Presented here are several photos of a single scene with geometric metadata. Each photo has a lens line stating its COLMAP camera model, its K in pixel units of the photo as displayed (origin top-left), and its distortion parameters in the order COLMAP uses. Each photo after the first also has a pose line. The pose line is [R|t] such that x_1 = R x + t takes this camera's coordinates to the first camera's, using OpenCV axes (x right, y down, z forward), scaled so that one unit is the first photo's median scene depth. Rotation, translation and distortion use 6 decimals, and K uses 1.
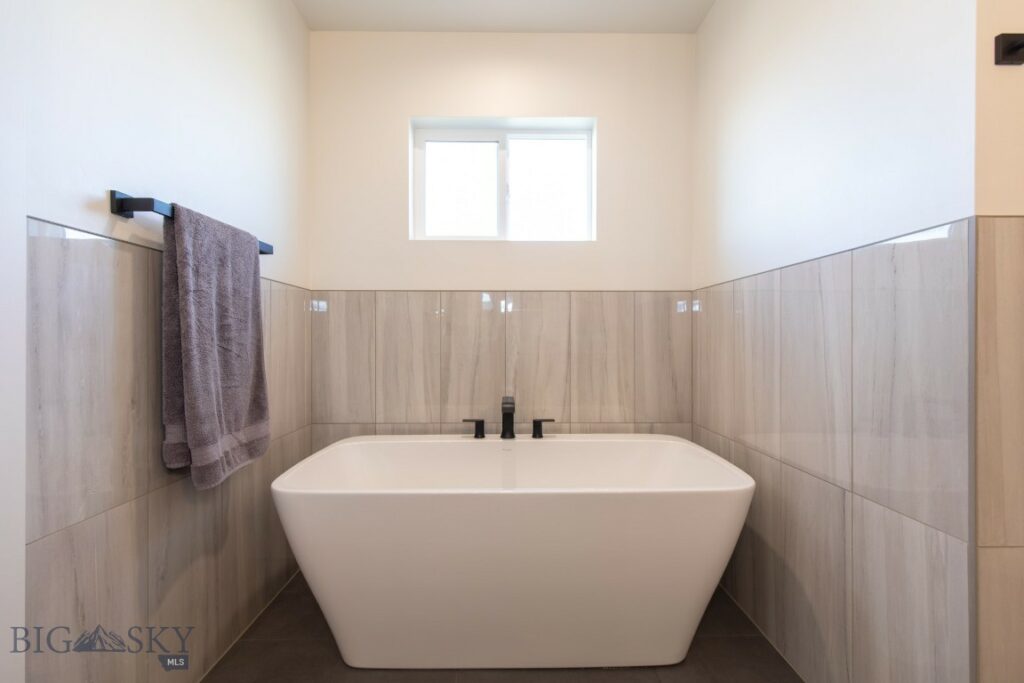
lens RADIAL K [[466.0, 0, 512.0], [0, 466.0, 341.5], [0, 0, 1]] dist [0.006922, -0.000932]
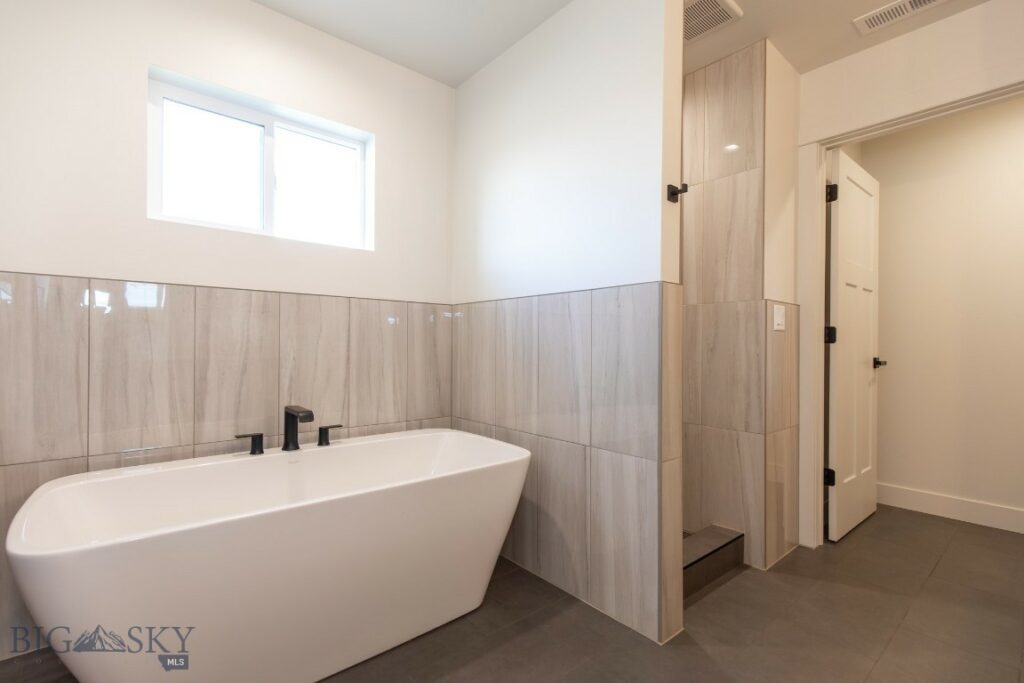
lens RADIAL K [[474.8, 0, 512.0], [0, 474.8, 341.5], [0, 0, 1]] dist [0.012297, -0.000957]
pose [[0.770272, 0.011267, 0.637616, -0.265579], [-0.006120, 0.999928, -0.010276, -0.003839], [-0.637686, 0.004013, 0.770286, -0.023795]]
